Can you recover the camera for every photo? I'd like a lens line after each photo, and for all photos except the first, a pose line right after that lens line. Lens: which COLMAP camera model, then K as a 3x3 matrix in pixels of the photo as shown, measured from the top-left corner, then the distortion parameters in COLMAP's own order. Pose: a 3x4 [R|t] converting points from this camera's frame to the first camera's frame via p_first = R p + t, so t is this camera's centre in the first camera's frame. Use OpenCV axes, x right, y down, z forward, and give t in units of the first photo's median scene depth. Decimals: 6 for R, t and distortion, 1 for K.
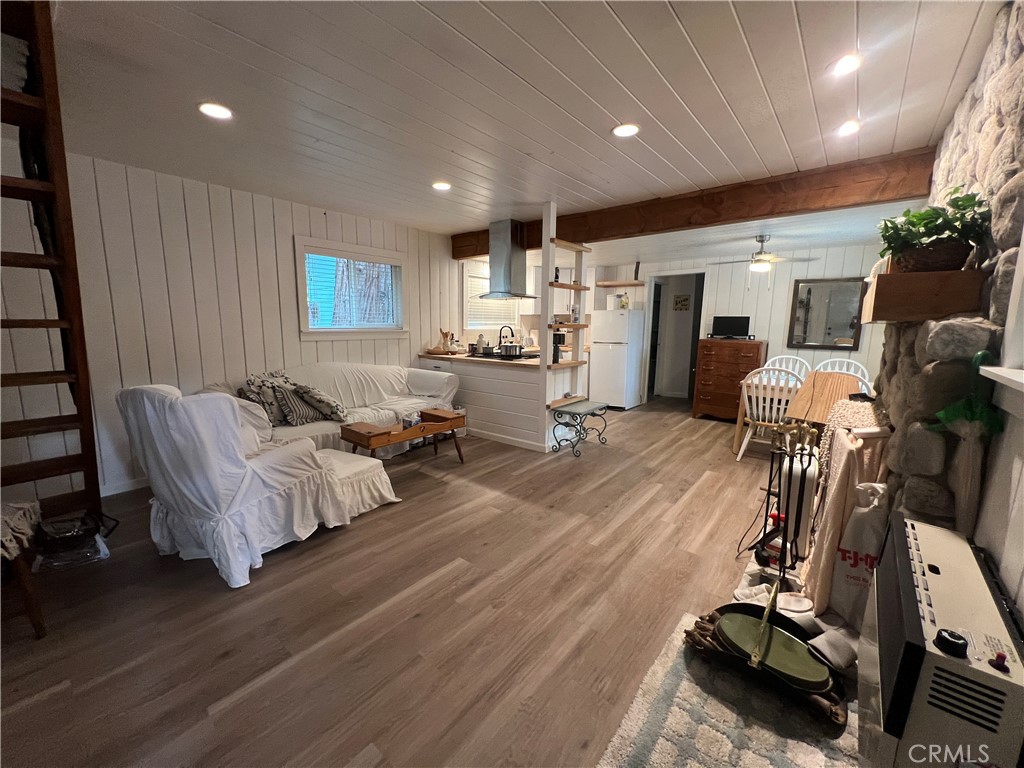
lens RADIAL K [[413.5, 0, 512.0], [0, 413.5, 384.0], [0, 0, 1]] dist [-0.000090, 0.000002]
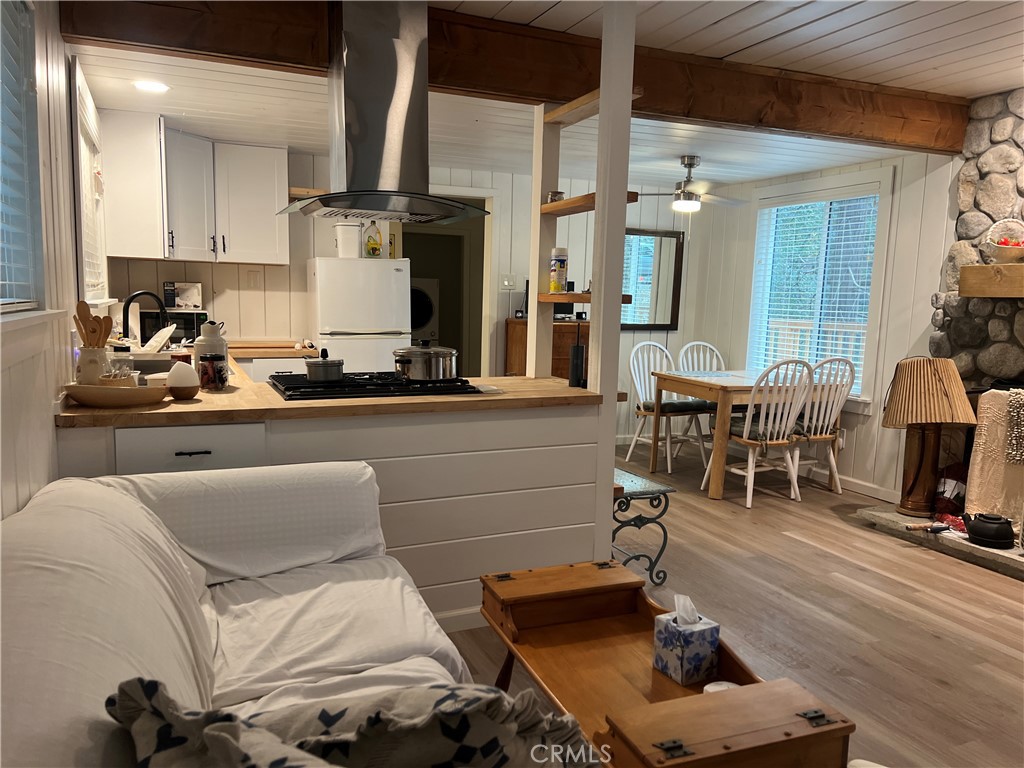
lens RADIAL K [[785.2, 0, 511.6], [0, 785.2, 393.6], [0, 0, 1]] dist [0.036625, -0.002126]
pose [[0.449781, -0.108517, 0.886522, -0.709477], [0.116751, 0.991218, 0.062098, -0.113405], [-0.885475, 0.075572, 0.458500, 0.782769]]
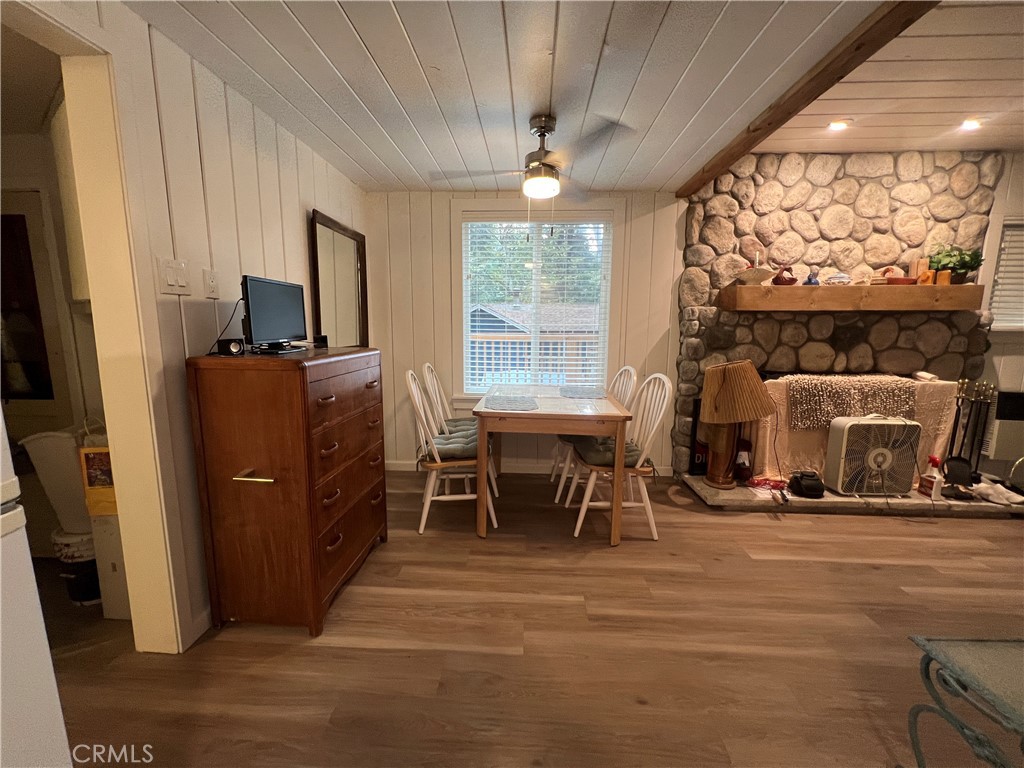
lens RADIAL K [[413.5, 0, 512.0], [0, 413.5, 384.0], [0, 0, 1]] dist [-0.000090, 0.000002]
pose [[-0.591739, -0.127013, 0.796061, 0.233807], [0.114770, 0.964176, 0.239148, -0.202631], [-0.797918, 0.232877, -0.555963, 1.502702]]
